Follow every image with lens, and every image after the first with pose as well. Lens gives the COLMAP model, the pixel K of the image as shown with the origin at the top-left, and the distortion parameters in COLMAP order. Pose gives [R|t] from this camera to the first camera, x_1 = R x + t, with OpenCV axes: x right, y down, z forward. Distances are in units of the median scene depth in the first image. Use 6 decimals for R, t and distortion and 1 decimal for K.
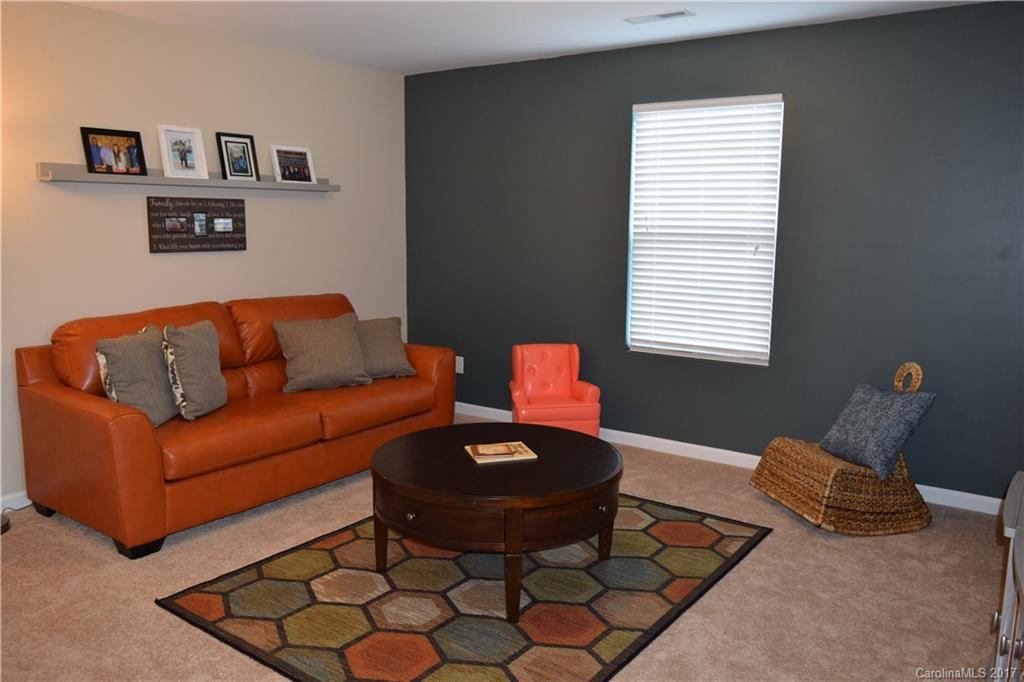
lens RADIAL K [[789.0, 0, 512.0], [0, 789.0, 341.0], [0, 0, 1]] dist [-0.011820, -0.002857]
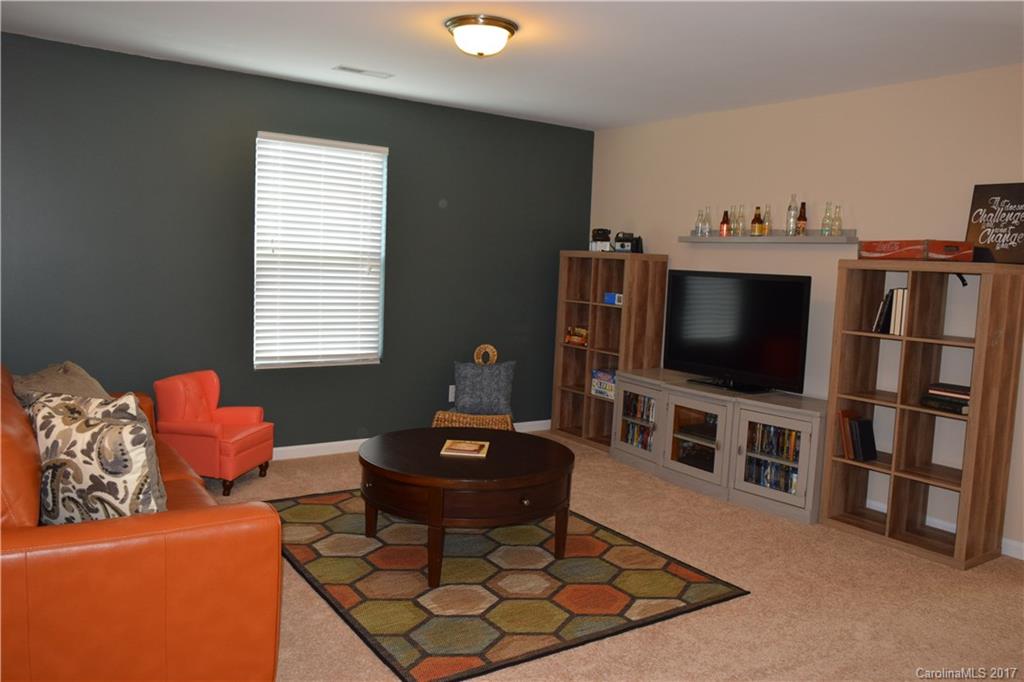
lens RADIAL K [[789.0, 0, 512.0], [0, 789.0, 341.0], [0, 0, 1]] dist [-0.011820, -0.002857]
pose [[0.338997, -0.093799, 0.936100, -1.013824], [0.106450, 0.992452, 0.060896, -0.075362], [-0.934746, 0.079004, 0.346423, 0.493851]]
